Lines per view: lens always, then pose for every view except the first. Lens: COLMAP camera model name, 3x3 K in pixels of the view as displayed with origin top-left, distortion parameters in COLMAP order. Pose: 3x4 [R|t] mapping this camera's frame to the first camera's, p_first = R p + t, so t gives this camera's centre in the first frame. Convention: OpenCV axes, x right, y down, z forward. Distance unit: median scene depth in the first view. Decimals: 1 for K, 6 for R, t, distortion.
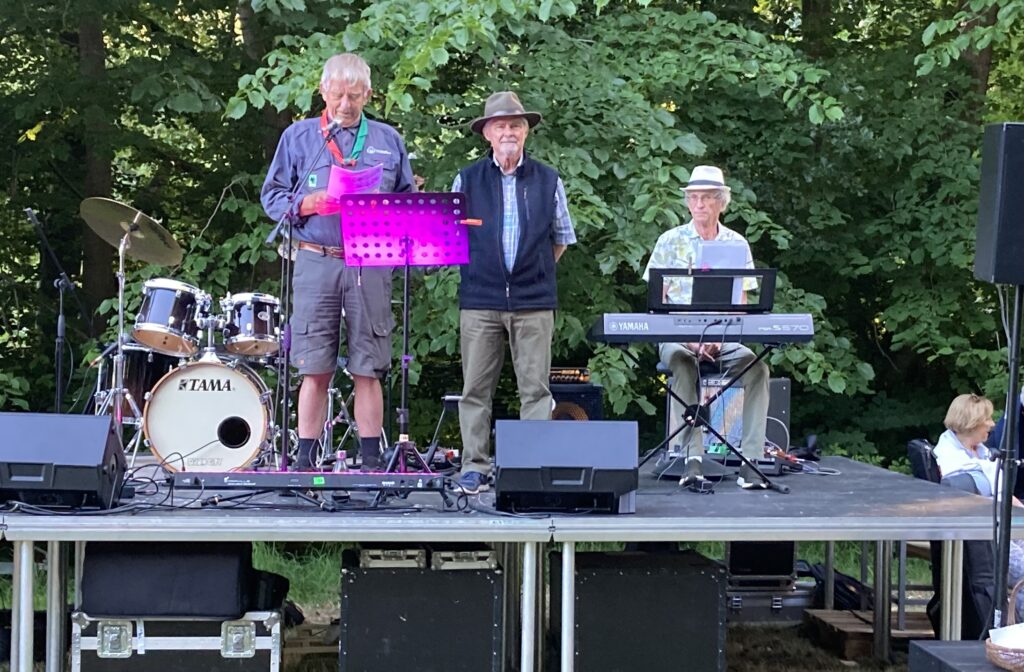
lens RADIAL K [[1682.0, 0, 511.9], [0, 1682.0, 340.3], [0, 0, 1]] dist [-0.028810, 0.000000]
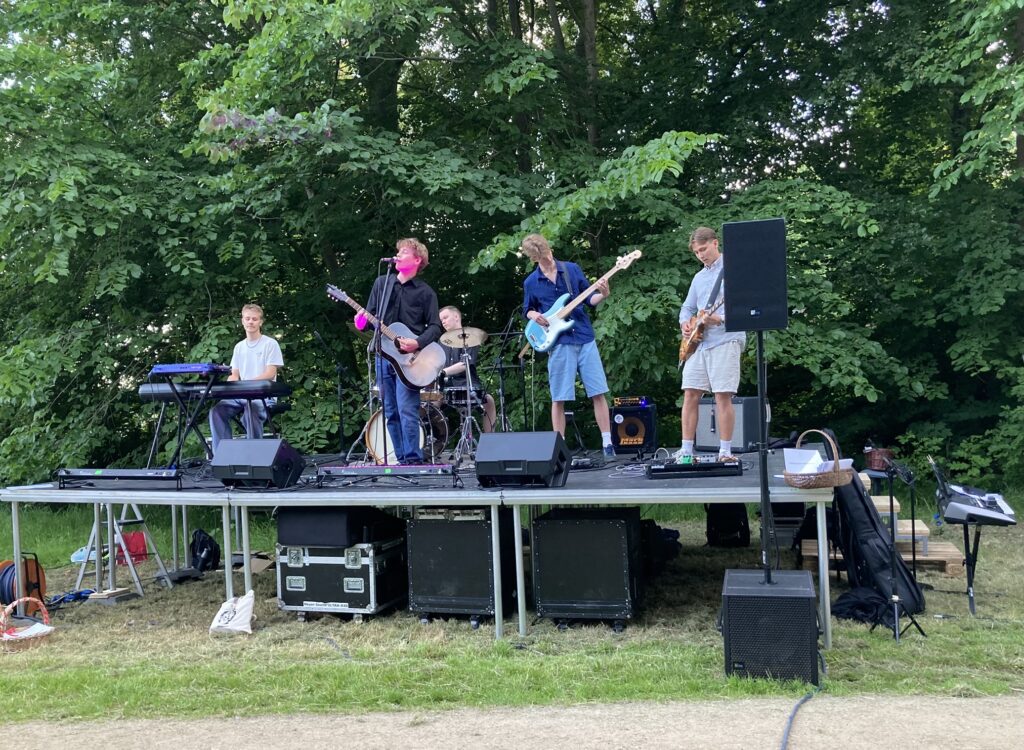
lens RADIAL K [[866.1, 0, 511.7], [0, 866.1, 366.7], [0, 0, 1]] dist [-0.017697, 0.004566]
pose [[0.917956, -0.066261, -0.391108, 0.234702], [0.058353, 0.997780, -0.032085, 0.005520], [0.392366, 0.006631, 0.919785, 0.120480]]
